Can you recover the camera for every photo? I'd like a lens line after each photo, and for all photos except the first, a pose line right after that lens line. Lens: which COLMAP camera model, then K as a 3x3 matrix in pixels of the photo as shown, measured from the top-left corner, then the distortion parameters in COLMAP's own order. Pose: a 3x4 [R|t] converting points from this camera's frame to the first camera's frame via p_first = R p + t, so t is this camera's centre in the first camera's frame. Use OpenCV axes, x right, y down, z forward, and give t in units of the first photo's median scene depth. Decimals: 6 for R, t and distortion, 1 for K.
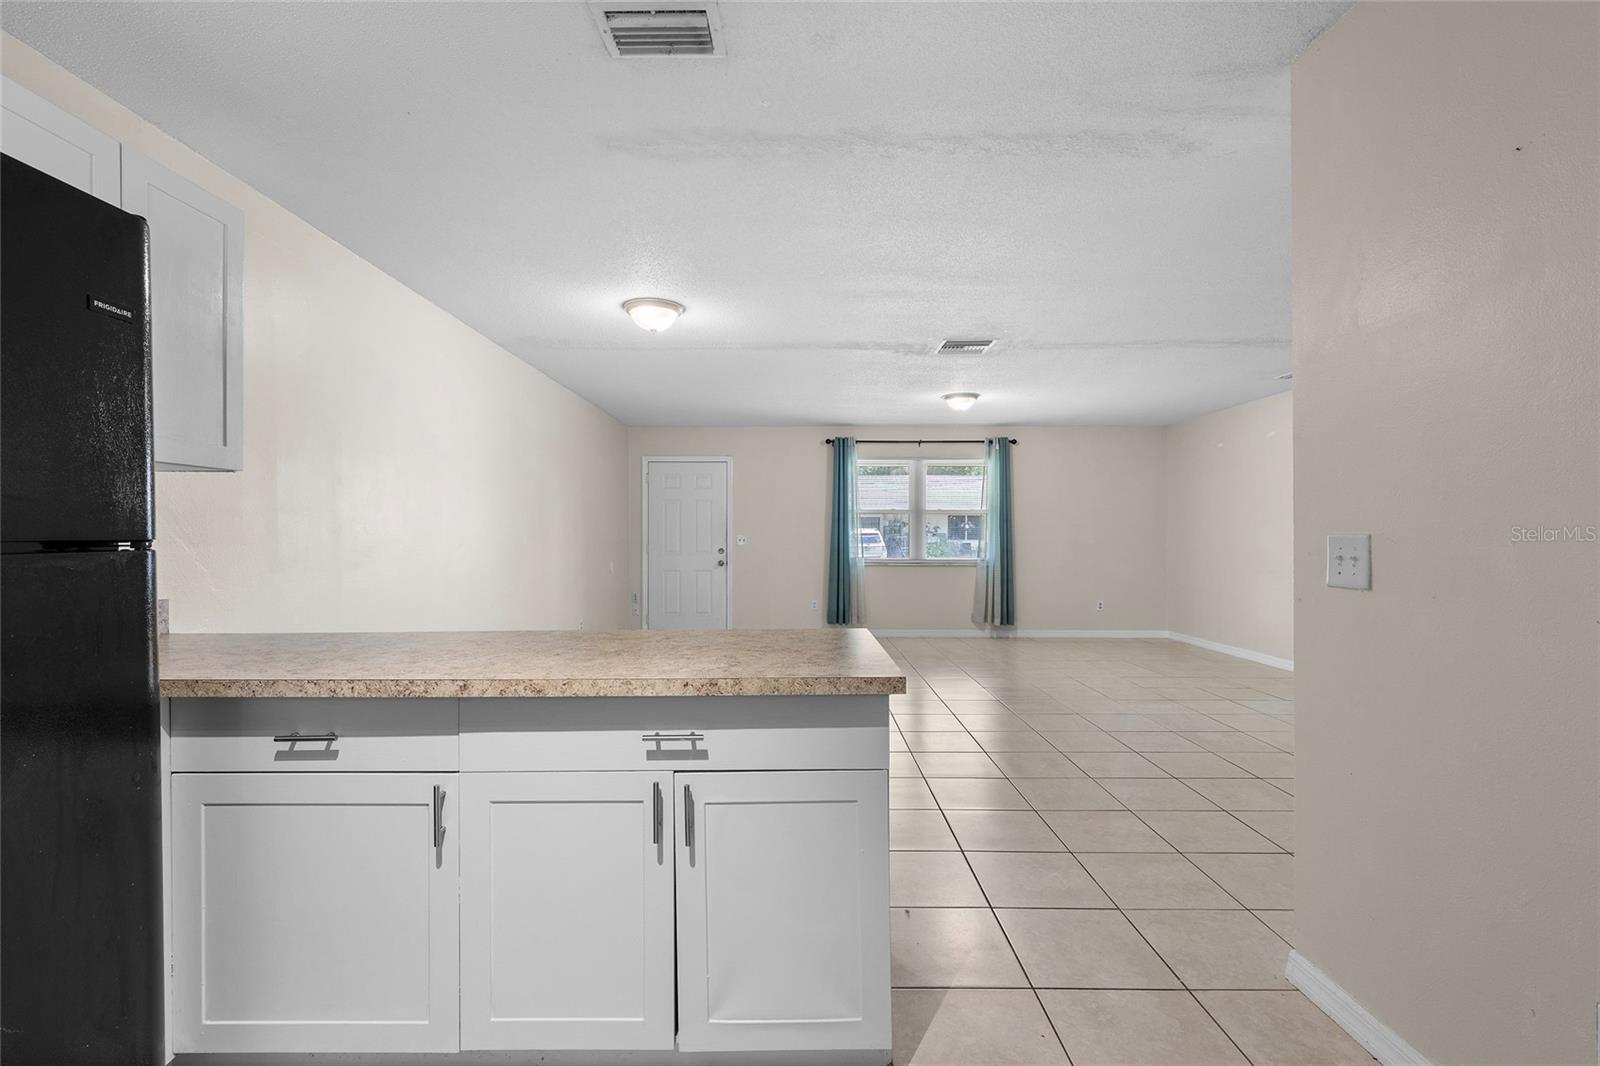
lens RADIAL K [[720.6, 0, 800.0], [0, 720.6, 533.0], [0, 0, 1]] dist [0.004957, -0.000502]
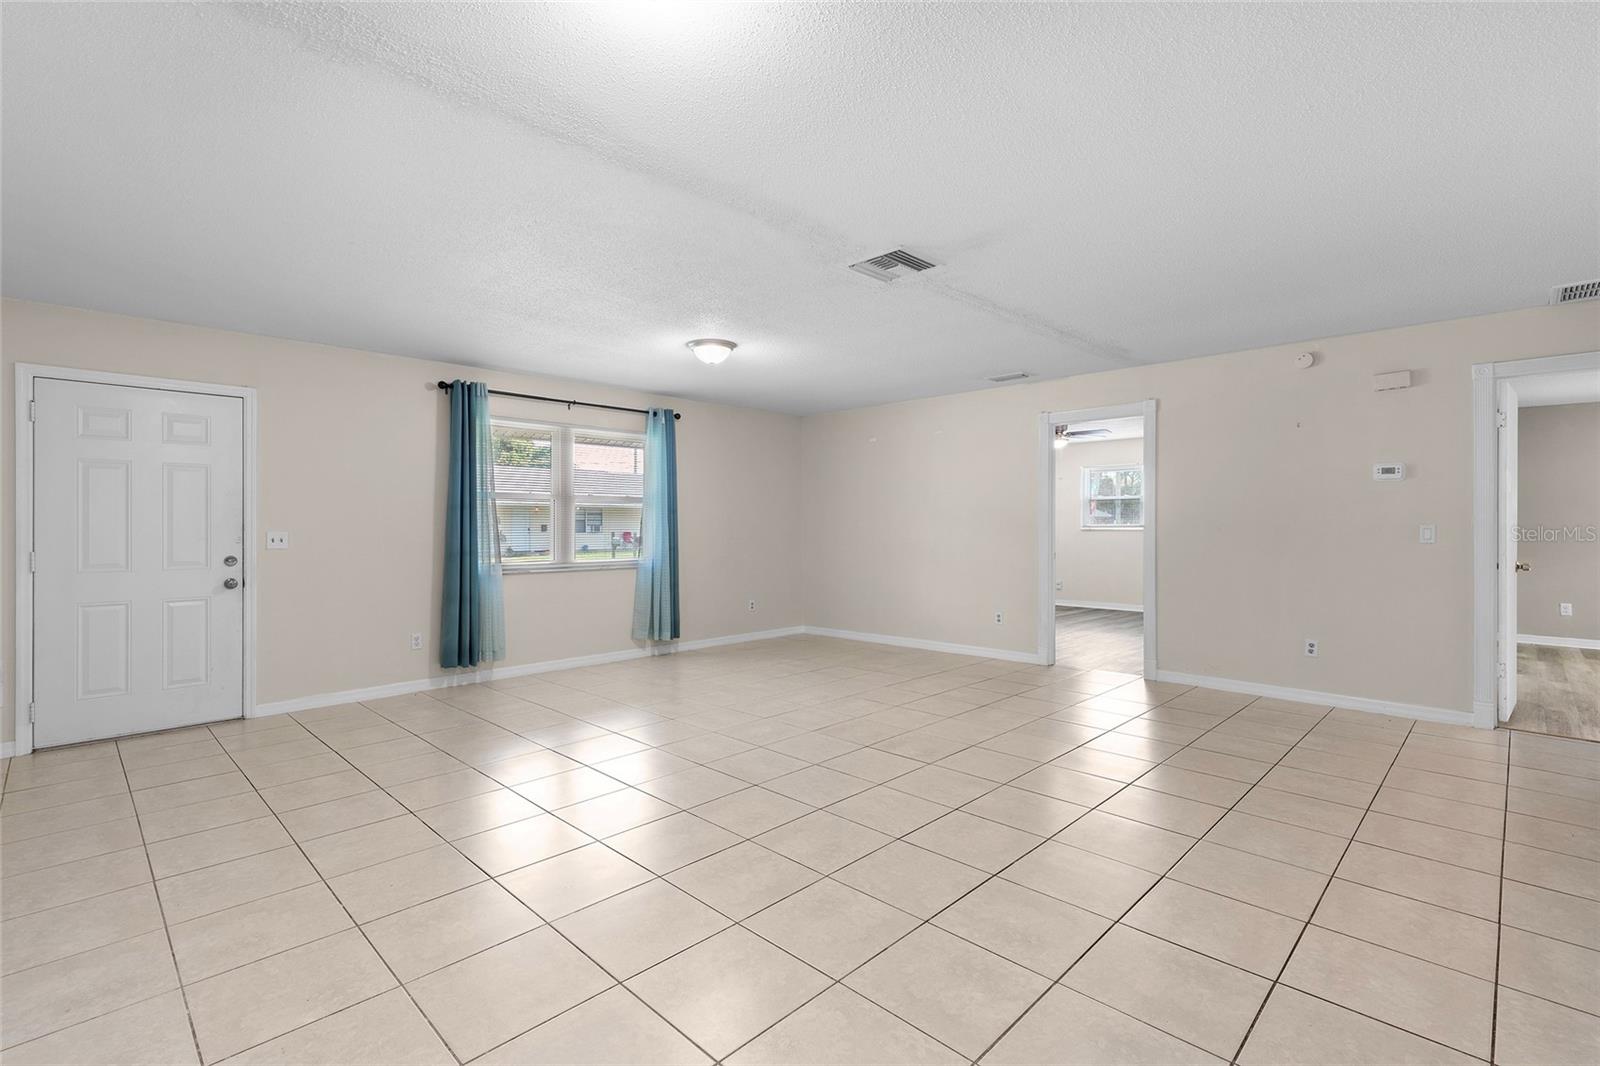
lens RADIAL K [[724.7, 0, 801.7], [0, 724.7, 531.7], [0, 0, 1]] dist [0.000139, -0.000518]
pose [[0.700292, -0.007463, 0.713818, -0.198266], [0.007158, 0.999968, 0.003433, 0.004000], [-0.713821, 0.002706, 0.700323, 0.314598]]
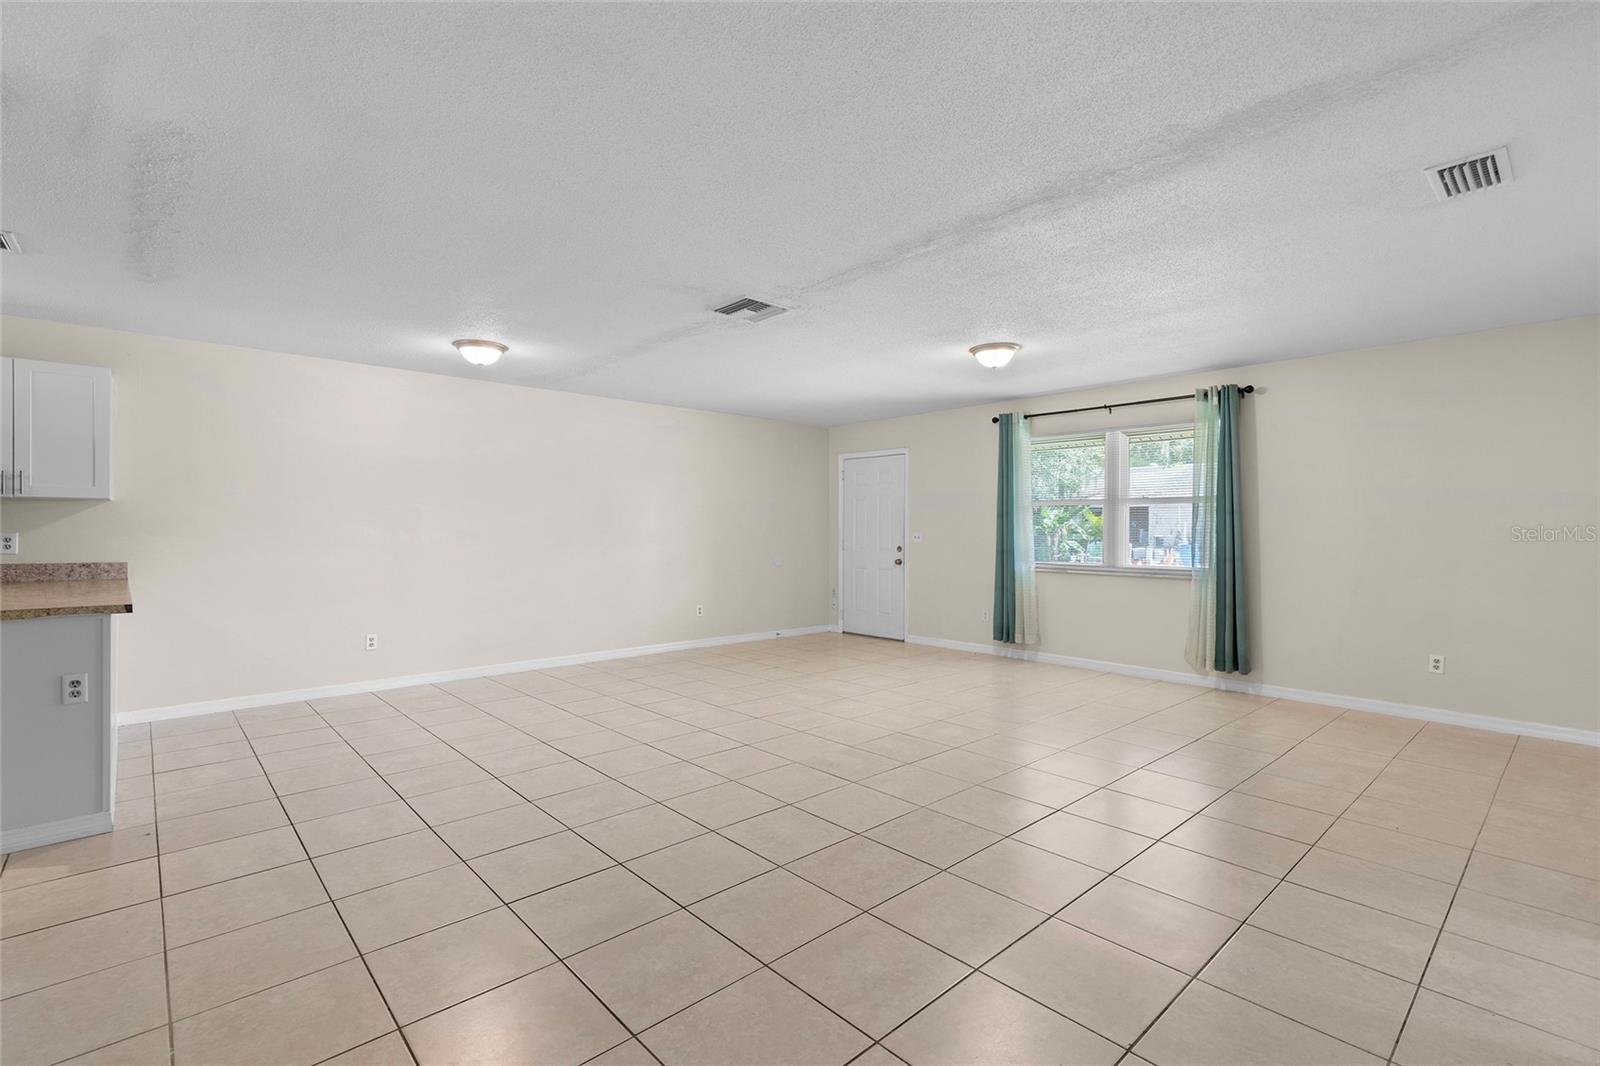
lens RADIAL K [[720.6, 0, 800.0], [0, 720.6, 533.0], [0, 0, 1]] dist [0.004957, -0.000502]
pose [[0.674138, 0.007442, -0.738568, 0.501382], [-0.002057, 0.999964, 0.008198, -0.003276], [0.738603, -0.004007, 0.674129, 0.271040]]
